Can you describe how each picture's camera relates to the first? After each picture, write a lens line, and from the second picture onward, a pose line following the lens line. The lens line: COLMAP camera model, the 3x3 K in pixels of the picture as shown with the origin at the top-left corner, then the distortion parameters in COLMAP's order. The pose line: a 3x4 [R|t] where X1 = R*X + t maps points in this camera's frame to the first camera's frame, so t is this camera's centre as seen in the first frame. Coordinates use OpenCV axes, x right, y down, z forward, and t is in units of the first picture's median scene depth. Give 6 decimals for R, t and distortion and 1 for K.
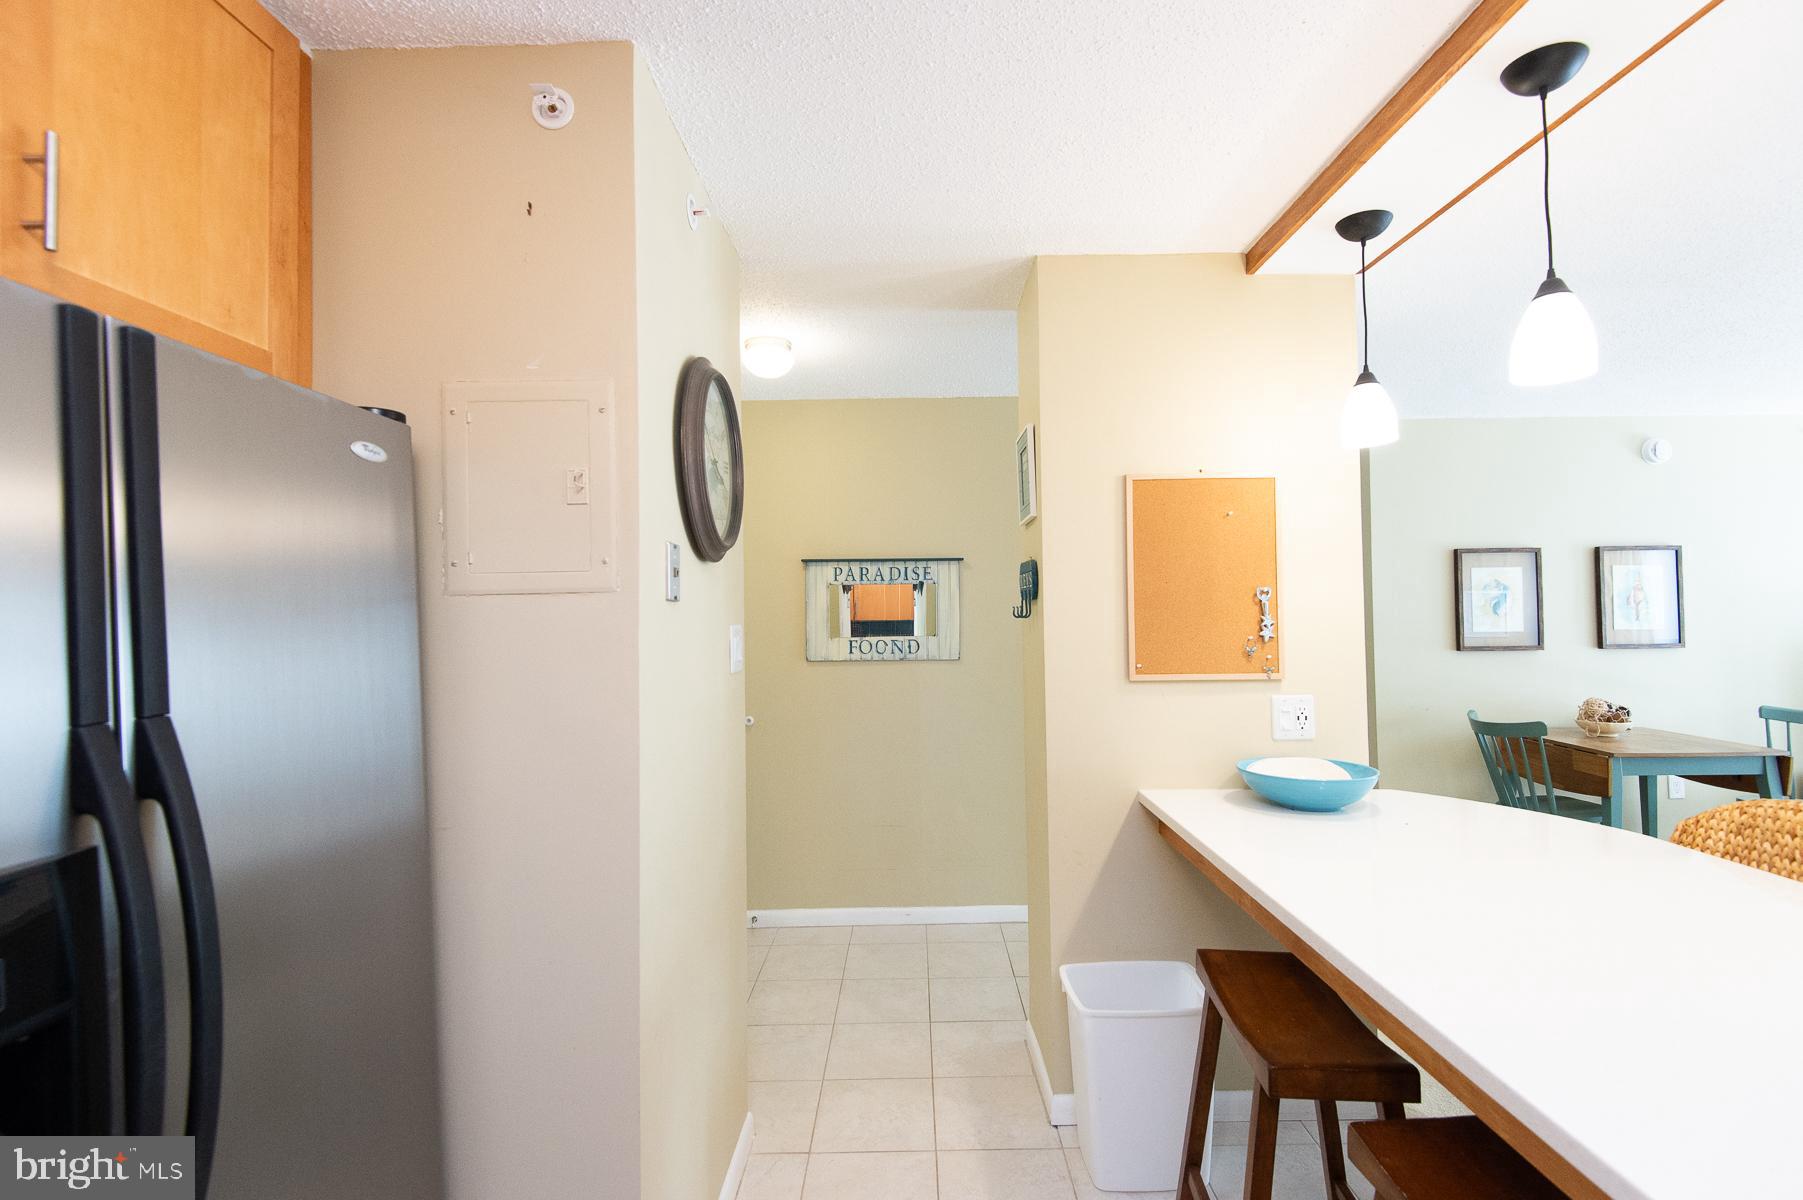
lens RADIAL K [[811.4, 0, 899.0], [0, 811.4, 592.8], [0, 0, 1]] dist [0.043275, -0.025788]
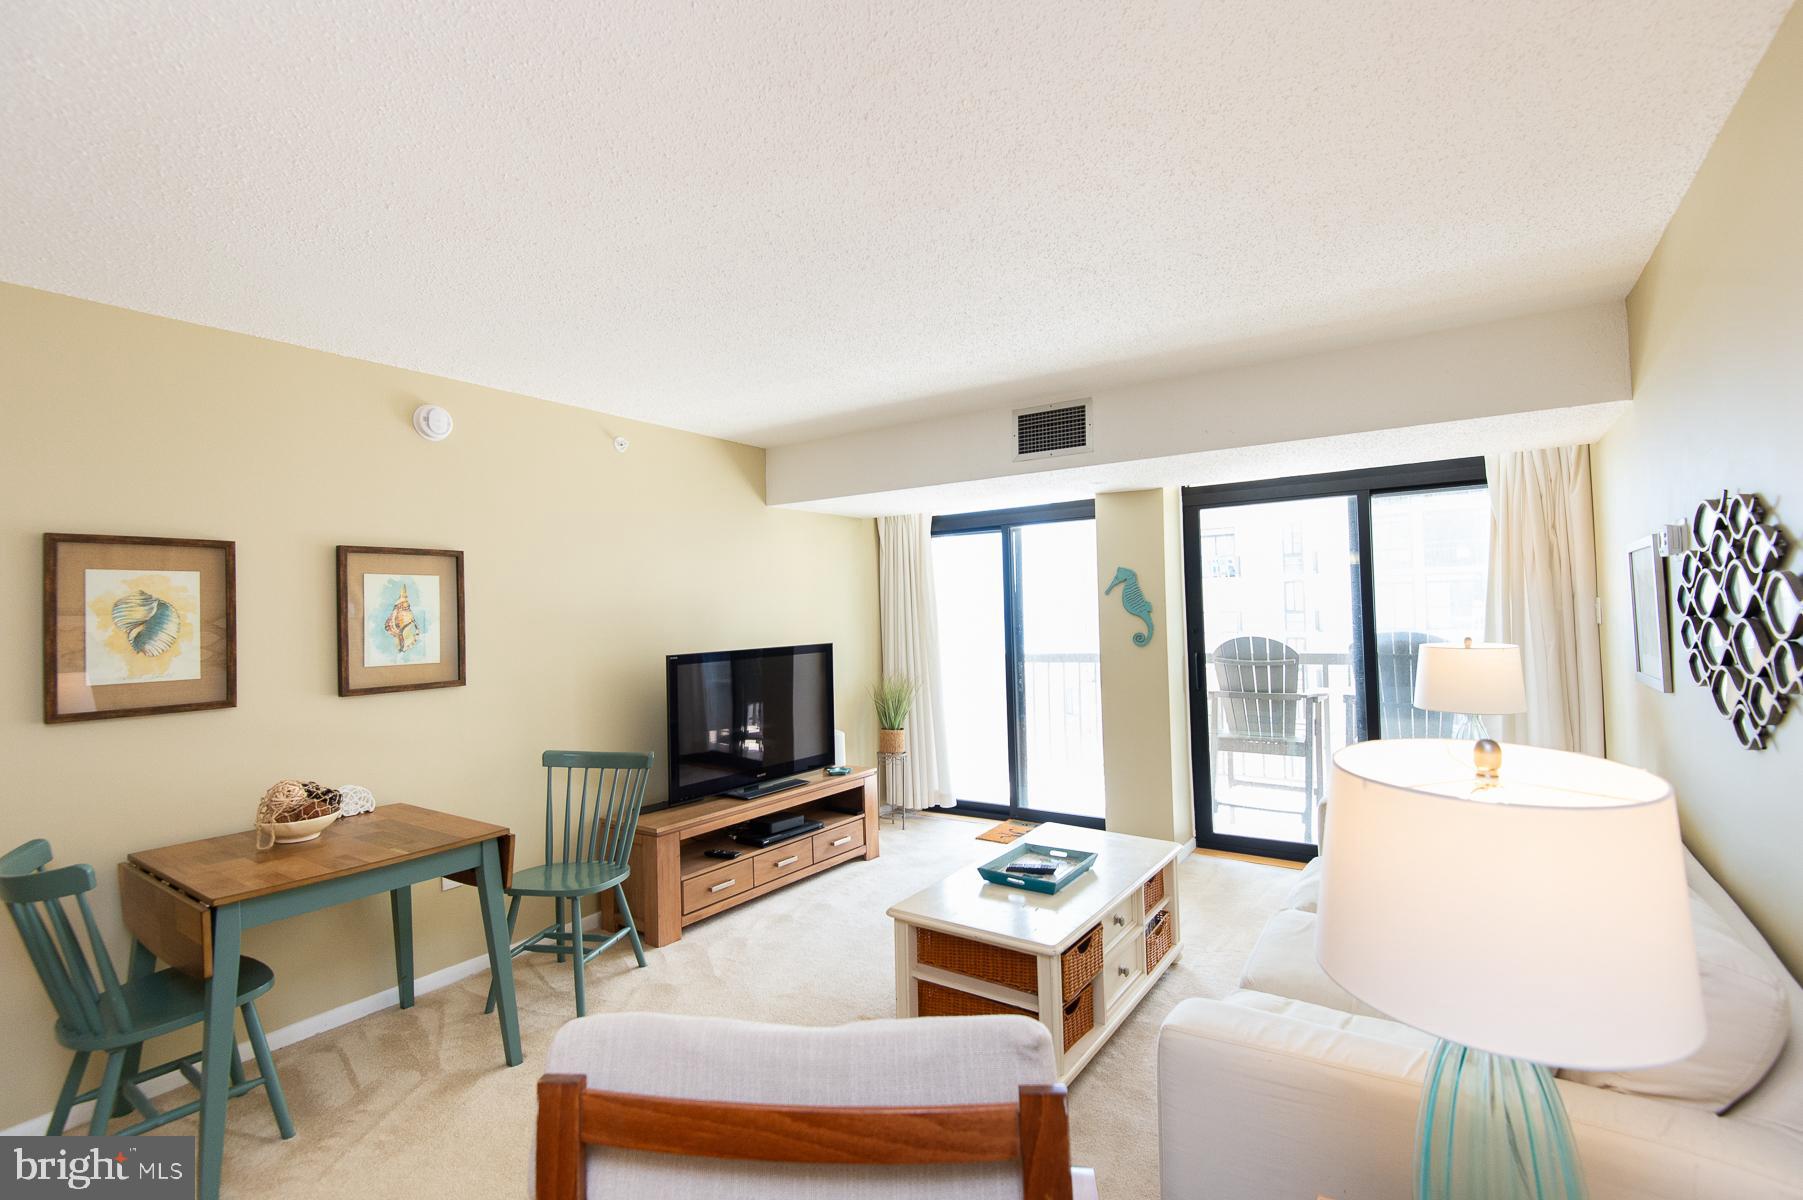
lens RADIAL K [[823.4, 0, 905.1], [0, 823.4, 596.2], [0, 0, 1]] dist [0.045415, -0.027527]
pose [[0.560480, 0.014402, 0.828042, 0.615078], [-0.004295, 0.999886, -0.014484, -0.007561], [-0.828157, 0.004561, 0.560478, 0.262748]]
